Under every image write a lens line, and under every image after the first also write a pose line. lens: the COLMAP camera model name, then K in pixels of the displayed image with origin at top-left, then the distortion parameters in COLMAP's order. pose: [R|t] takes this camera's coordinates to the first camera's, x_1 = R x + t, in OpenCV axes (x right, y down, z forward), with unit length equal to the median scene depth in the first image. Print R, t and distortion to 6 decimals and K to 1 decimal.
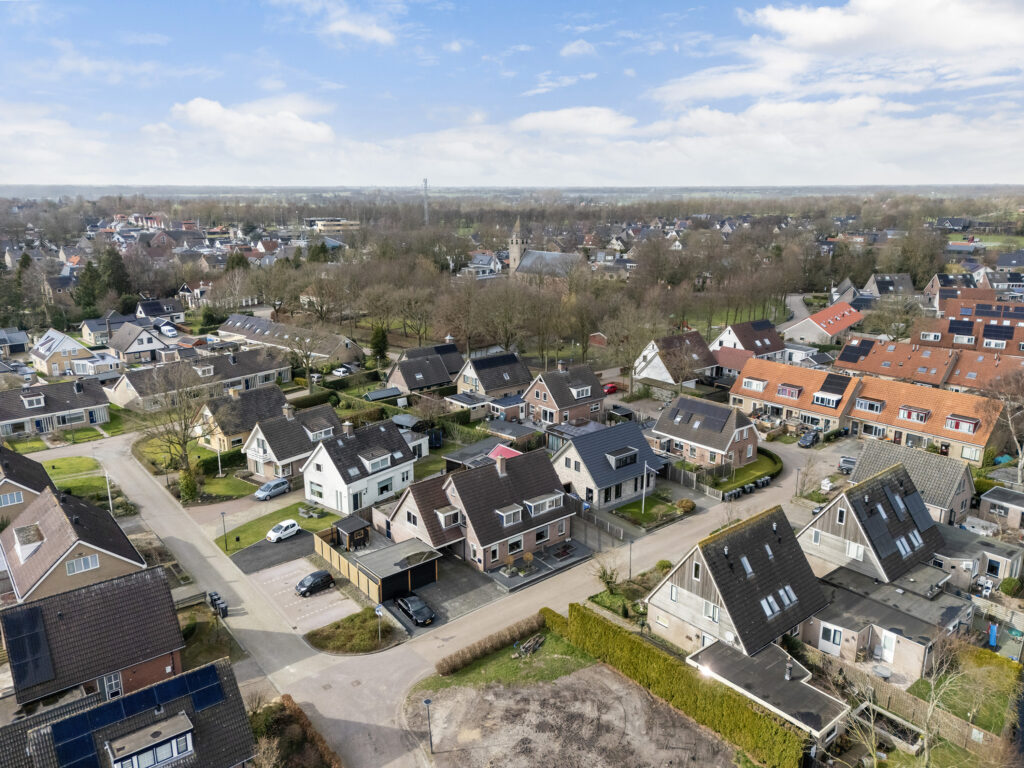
lens RADIAL K [[755.2, 0, 512.0], [0, 755.2, 384.0], [0, 0, 1]] dist [0.063310, -0.050258]
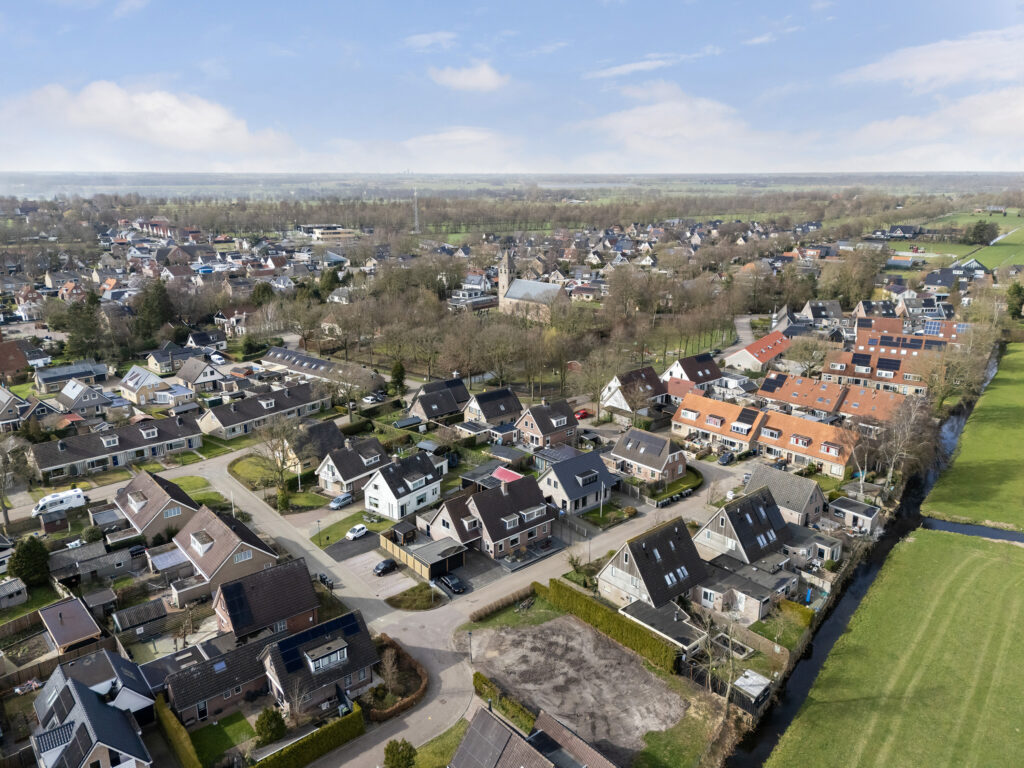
lens RADIAL K [[755.2, 0, 512.0], [0, 755.2, 384.0], [0, 0, 1]] dist [0.063310, -0.050258]
pose [[0.999726, -0.003170, 0.023199, -0.029639], [0.002627, 0.999724, 0.023364, -0.117374], [-0.023267, -0.023297, 0.999458, -0.433087]]
